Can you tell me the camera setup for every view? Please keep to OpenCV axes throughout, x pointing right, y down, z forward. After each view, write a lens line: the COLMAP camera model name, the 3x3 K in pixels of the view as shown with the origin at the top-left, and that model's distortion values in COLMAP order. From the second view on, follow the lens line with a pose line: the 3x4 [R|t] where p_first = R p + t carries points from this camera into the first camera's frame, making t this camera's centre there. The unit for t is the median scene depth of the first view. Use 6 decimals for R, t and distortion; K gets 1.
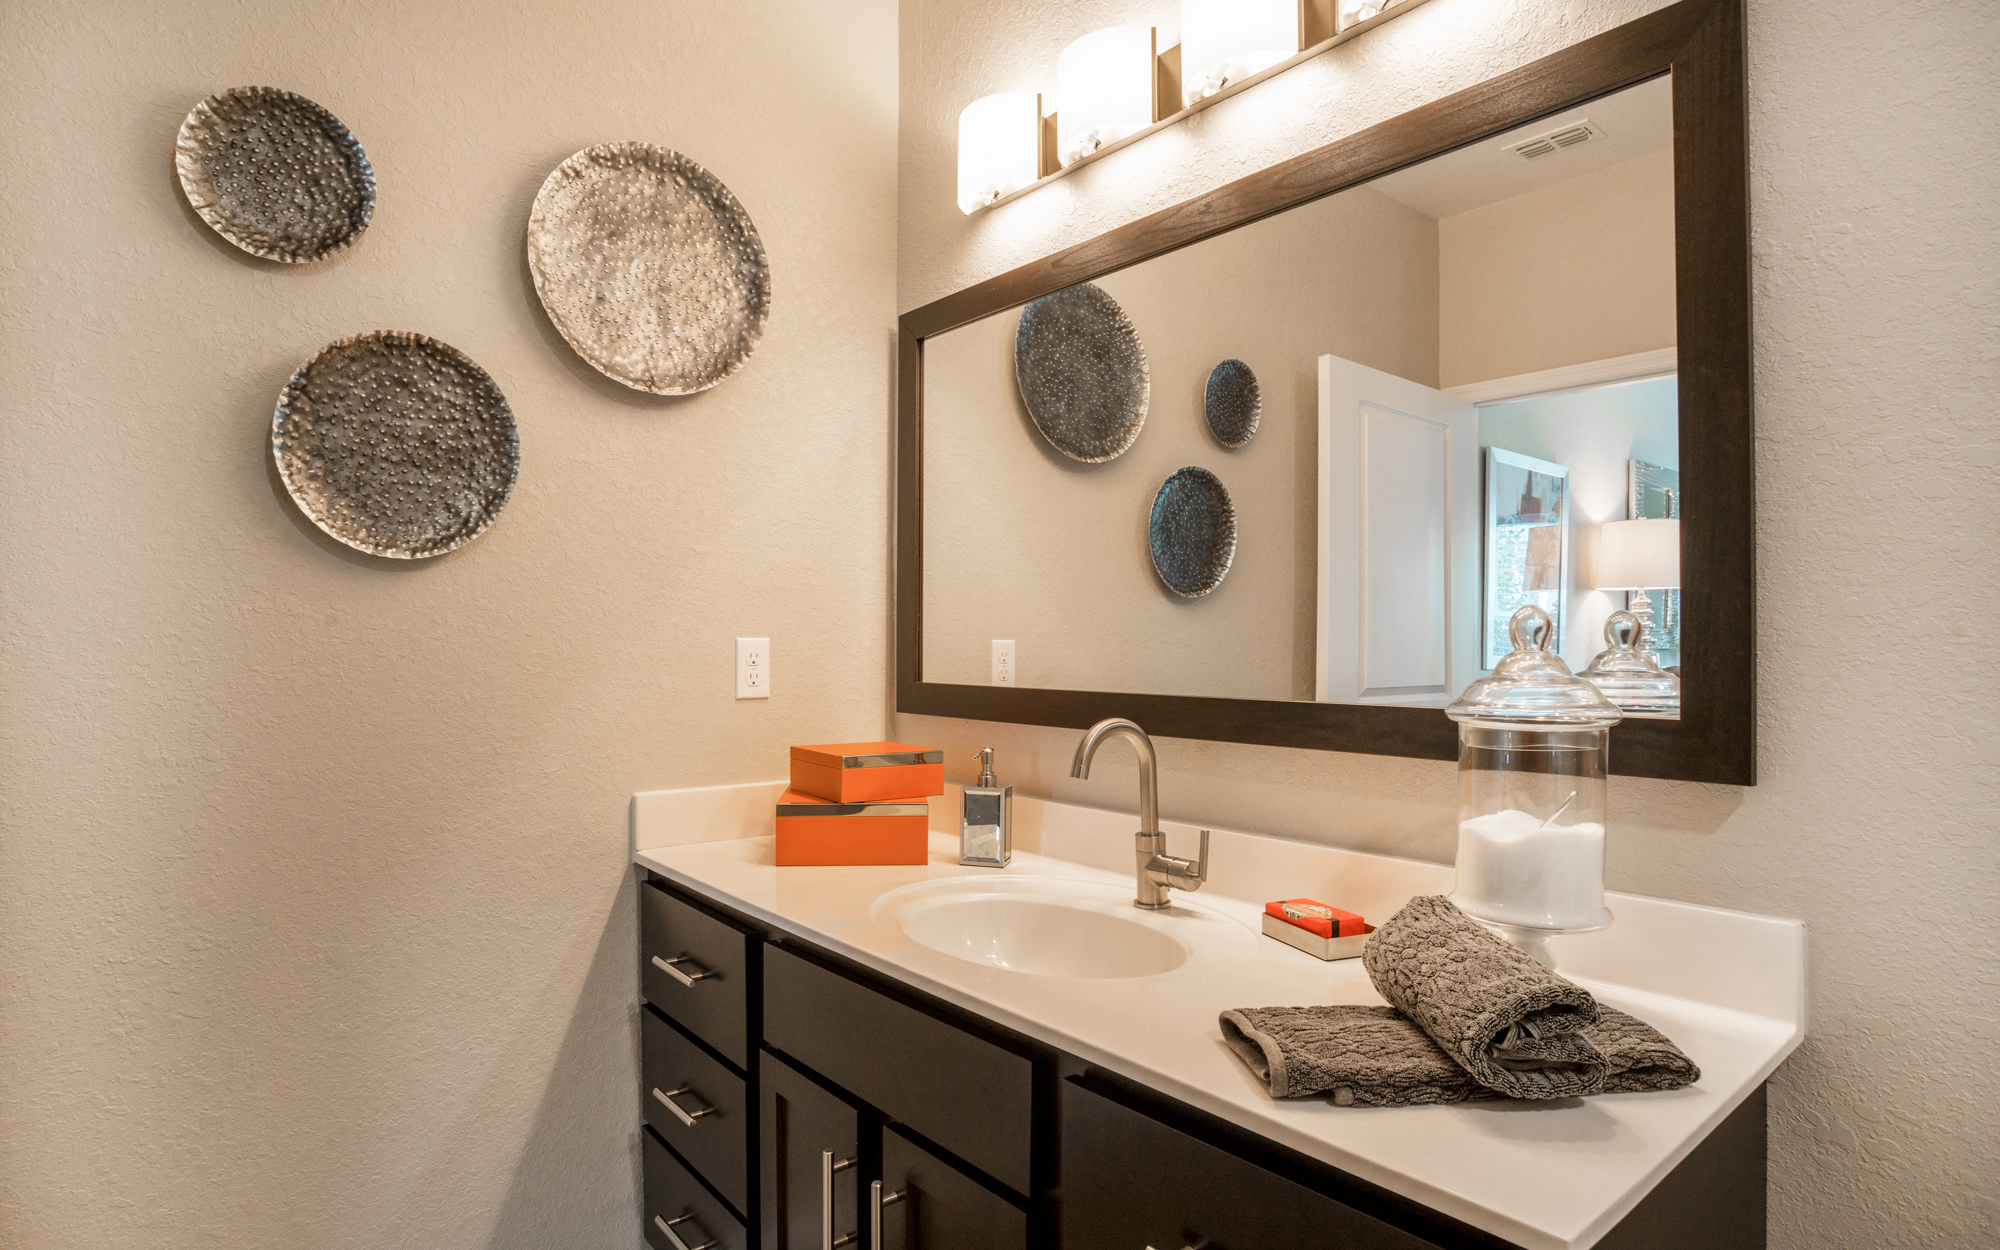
lens RADIAL K [[970.8, 0, 988.9], [0, 970.8, 628.5], [0, 0, 1]] dist [-0.089764, 0.043546]
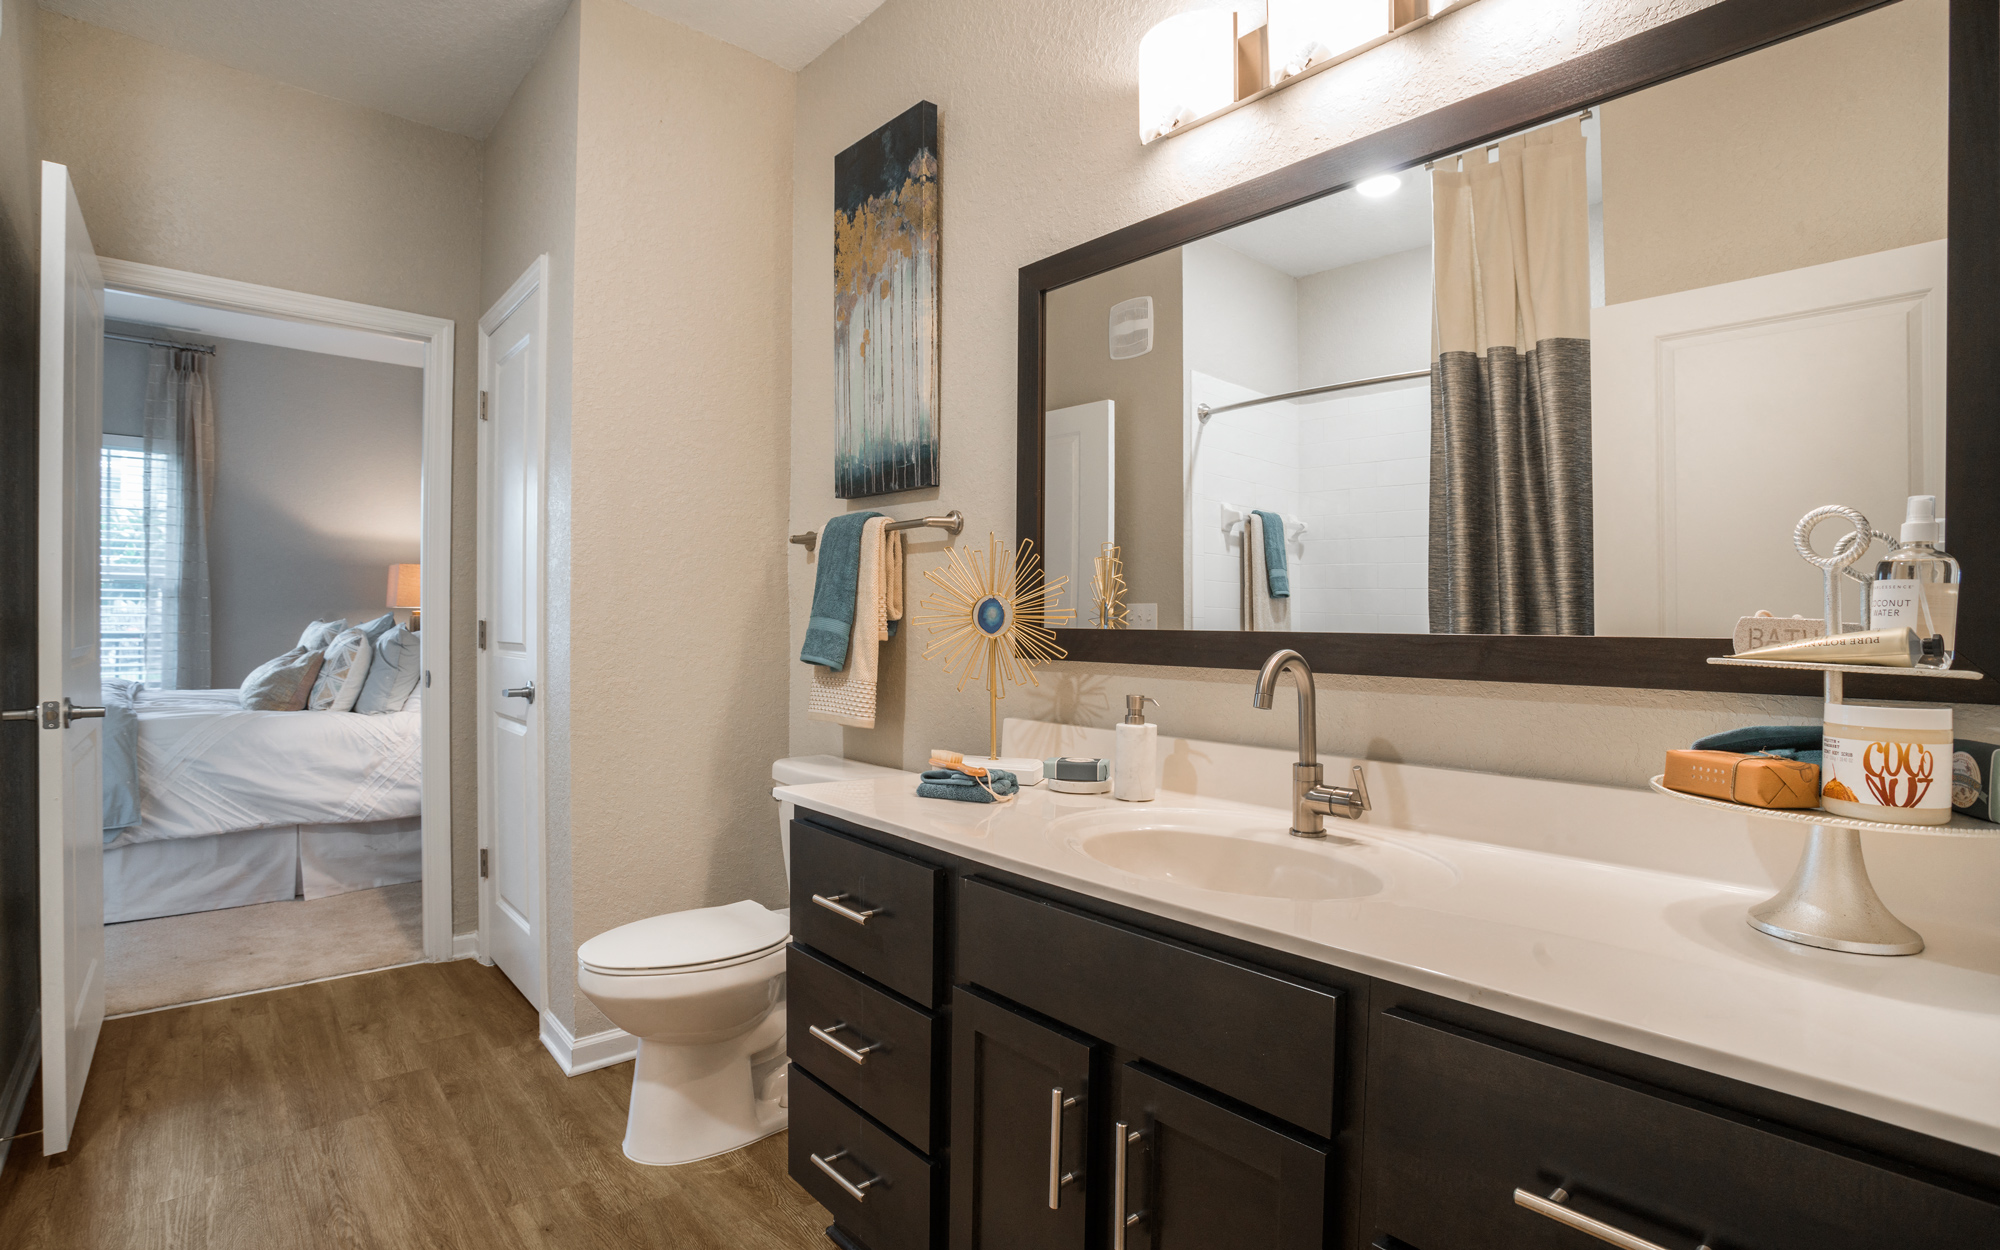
lens RADIAL K [[862.4, 0, 1001.0], [0, 862.4, 622.0], [0, 0, 1]] dist [-0.085884, 0.009262]
pose [[0.999488, -0.002728, 0.031874, -0.186089], [0.002080, 0.999791, 0.020346, 0.043907], [-0.031923, -0.020270, 0.999285, 0.115201]]
